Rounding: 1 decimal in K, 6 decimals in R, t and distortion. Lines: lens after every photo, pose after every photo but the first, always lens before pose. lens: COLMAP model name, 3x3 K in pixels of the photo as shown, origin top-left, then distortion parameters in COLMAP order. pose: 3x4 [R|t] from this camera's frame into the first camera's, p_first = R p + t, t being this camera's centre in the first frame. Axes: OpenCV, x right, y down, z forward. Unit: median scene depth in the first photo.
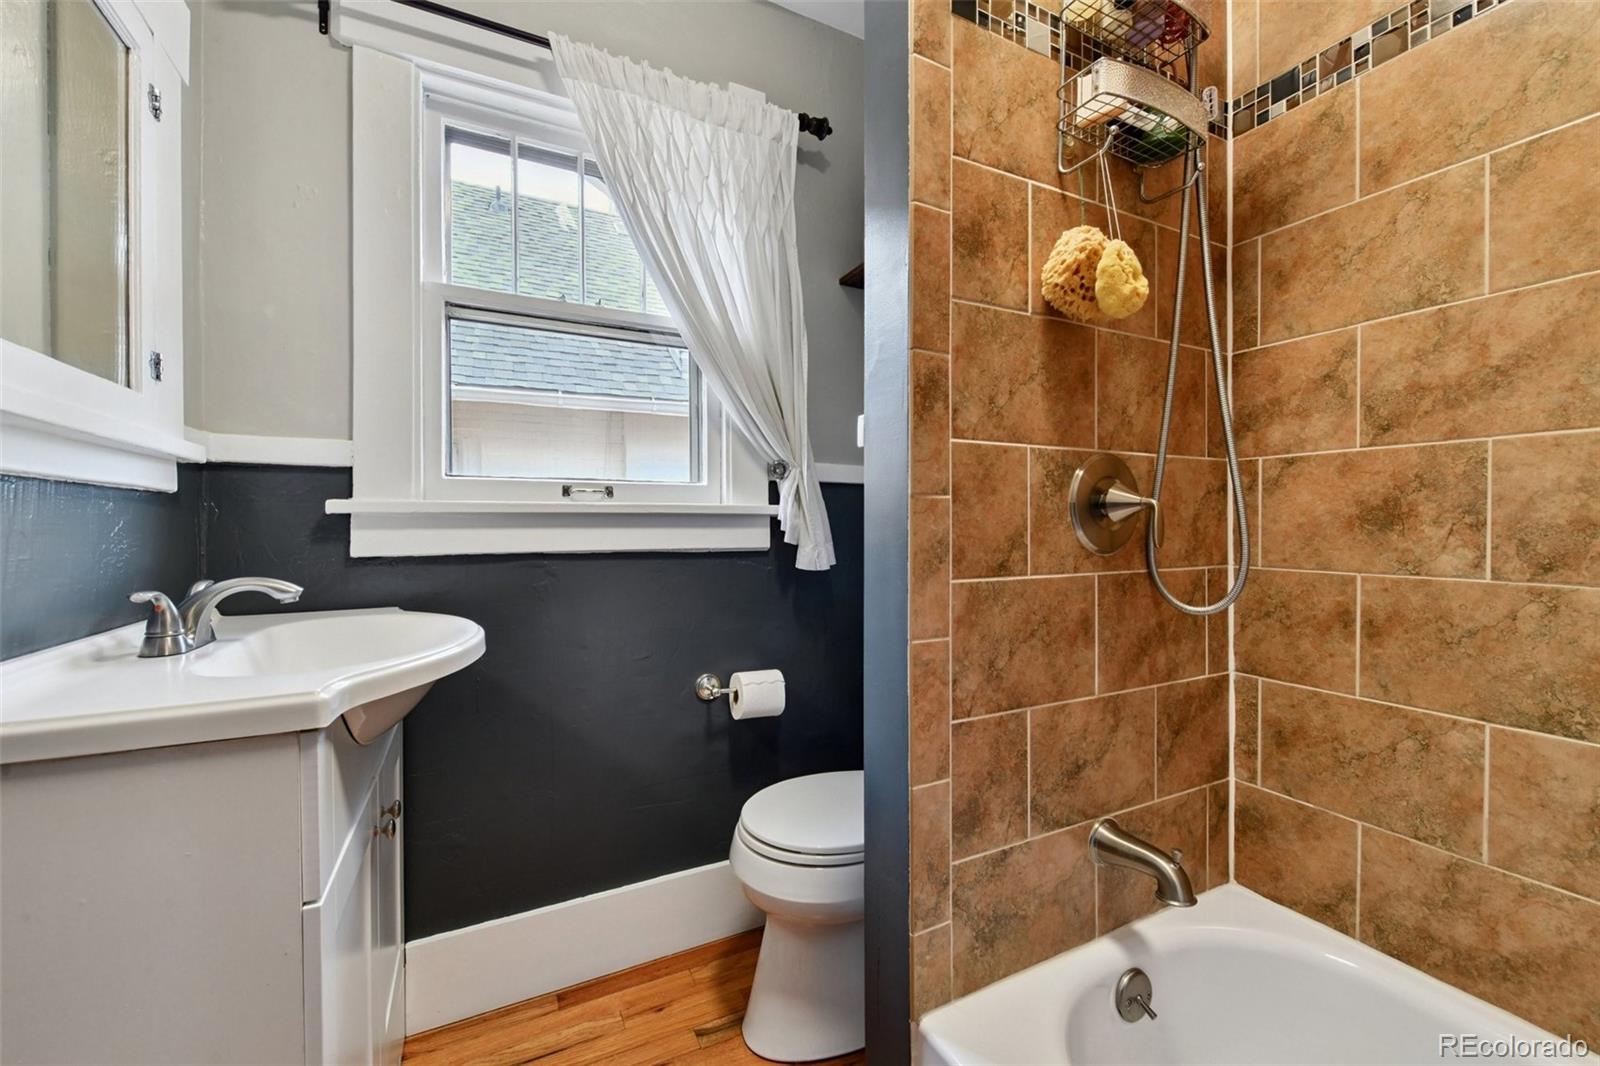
lens RADIAL K [[630.5, 0, 802.7], [0, 630.5, 525.0], [0, 0, 1]] dist [0.010545, -0.005988]
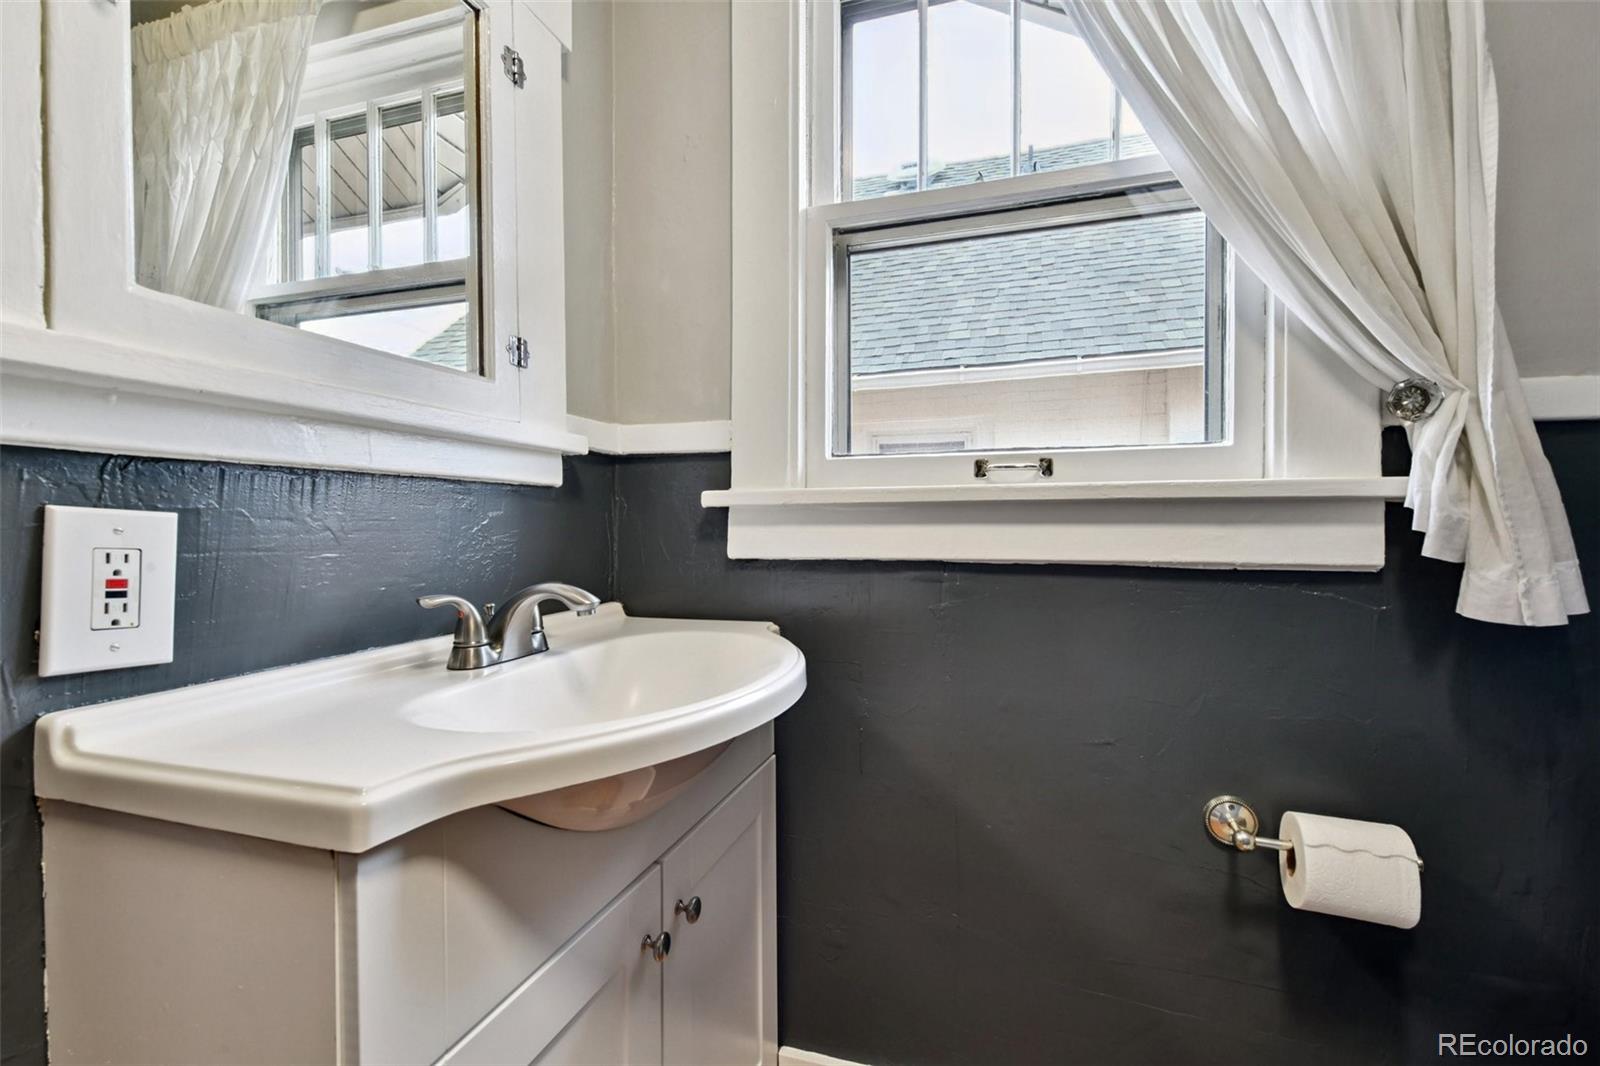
lens RADIAL K [[706.6, 0, 805.4], [0, 706.6, 527.6], [0, 0, 1]] dist [0.017185, -0.004506]
pose [[0.717018, 0.005242, -0.697035, 0.010646], [0.002580, 0.999945, 0.010174, 0.000067], [0.697050, -0.009094, 0.716965, 0.318302]]
